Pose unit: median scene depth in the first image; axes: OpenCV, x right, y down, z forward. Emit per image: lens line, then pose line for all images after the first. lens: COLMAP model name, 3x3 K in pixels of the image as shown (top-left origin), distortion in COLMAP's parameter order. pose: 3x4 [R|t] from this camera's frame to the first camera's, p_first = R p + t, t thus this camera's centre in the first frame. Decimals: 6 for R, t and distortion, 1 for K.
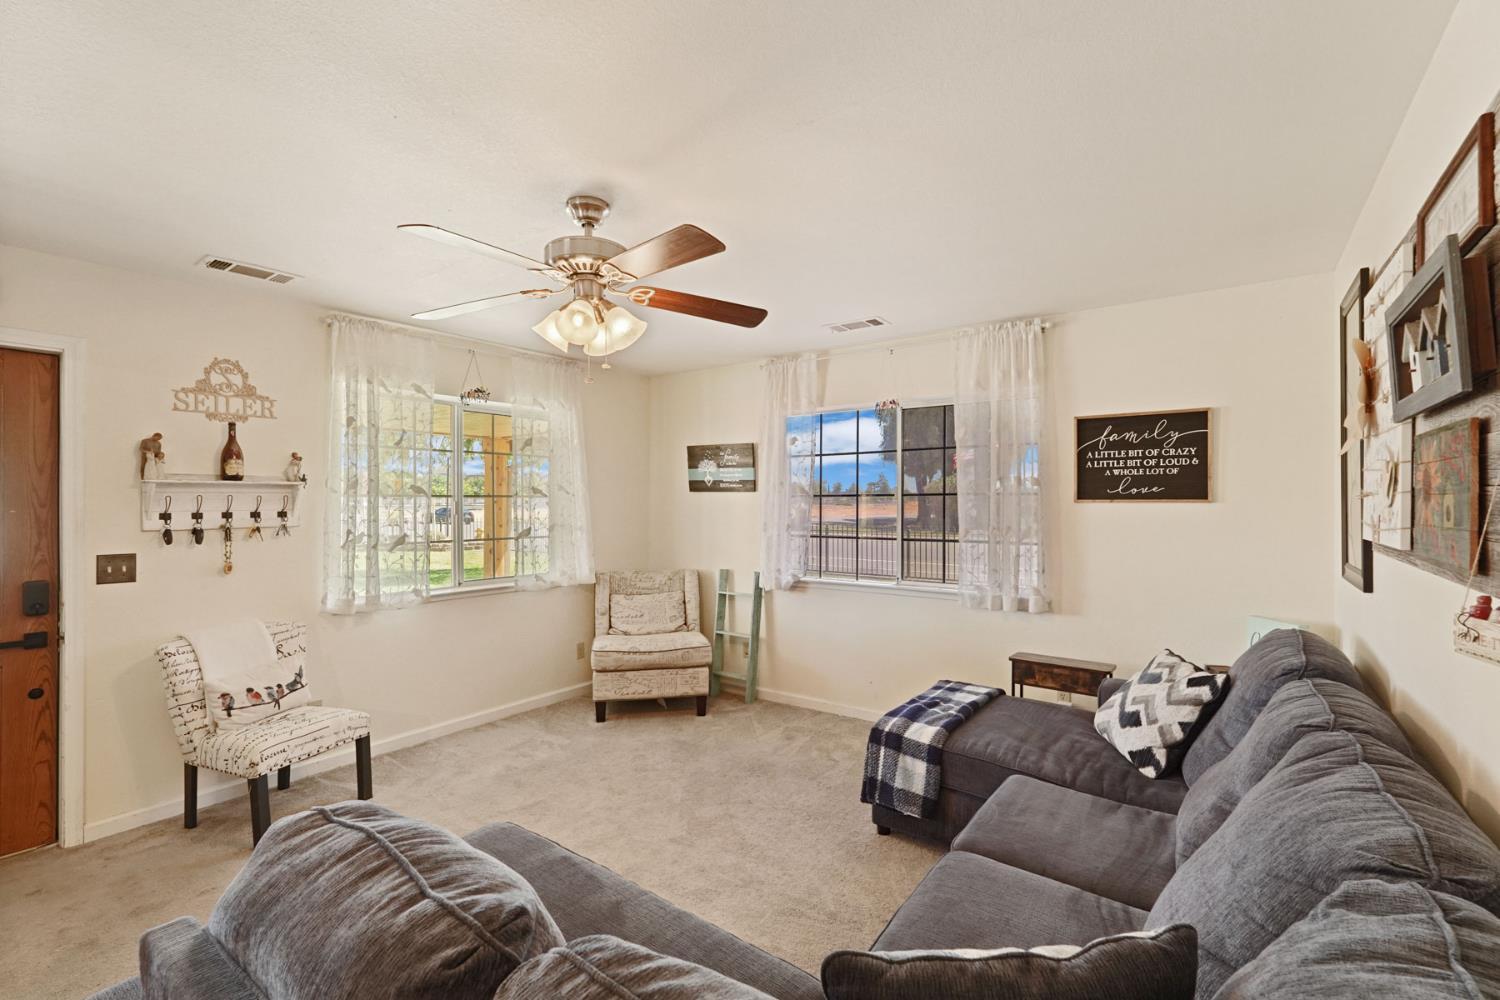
lens RADIAL K [[666.4, 0, 748.2], [0, 666.4, 500.6], [0, 0, 1]] dist [-0.010067, 0.007110]
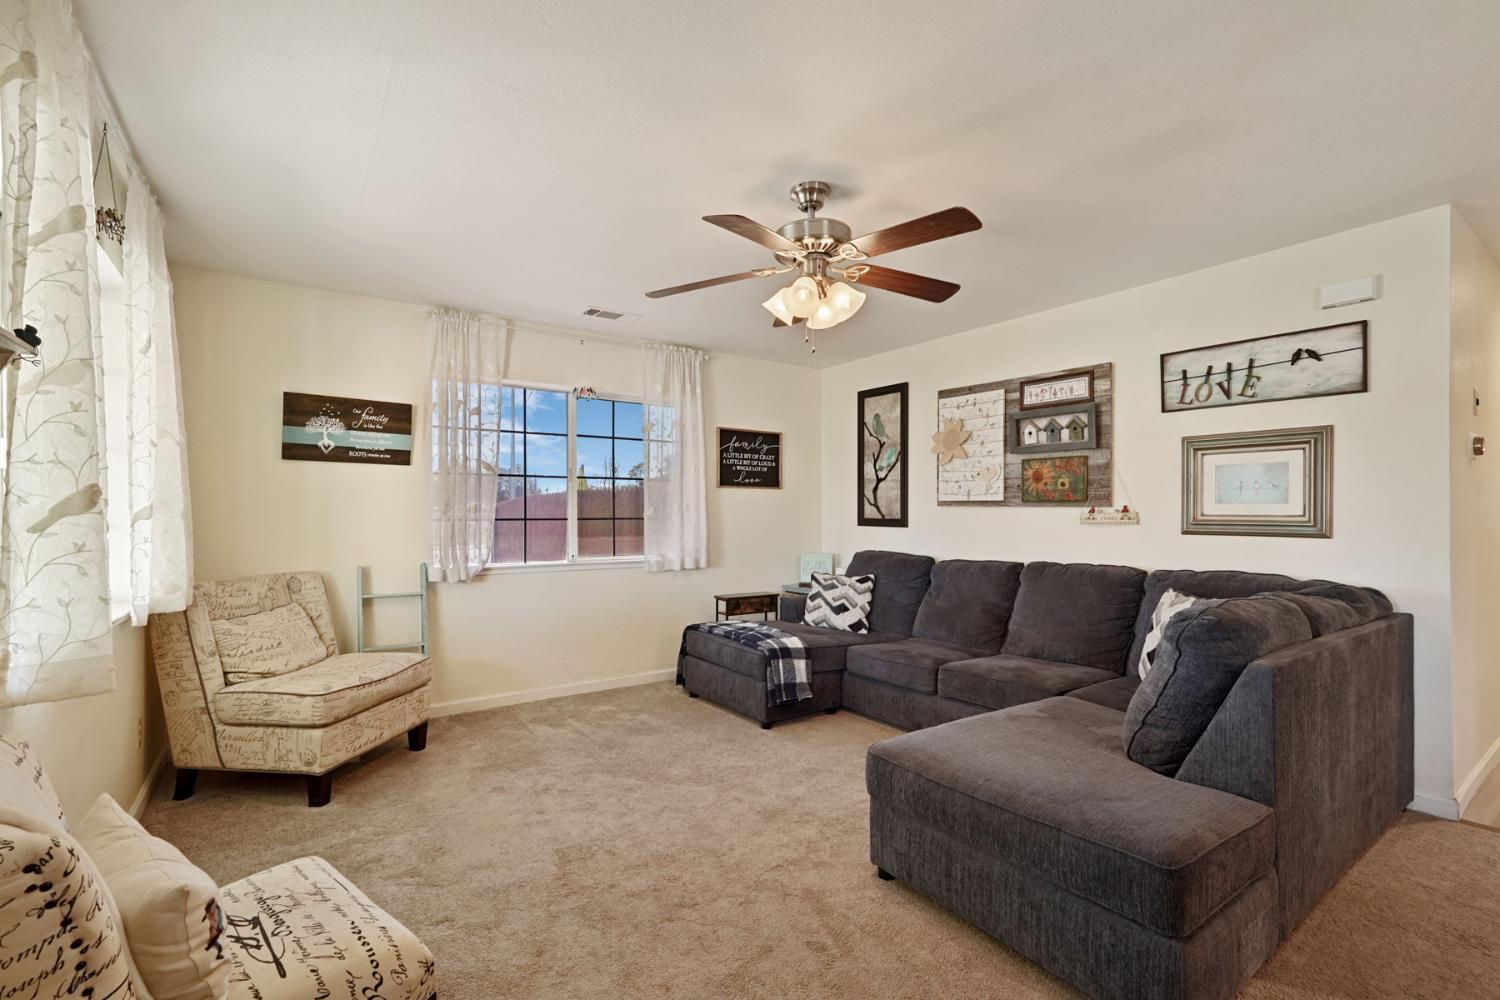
lens RADIAL K [[666.4, 0, 747.9], [0, 666.4, 511.4], [0, 0, 1]] dist [-0.010067, 0.007110]
pose [[0.325713, 0.004359, 0.945459, -0.833441], [-0.004145, 0.999986, -0.003182, 0.058313], [-0.945460, -0.002882, 0.325727, 0.478503]]
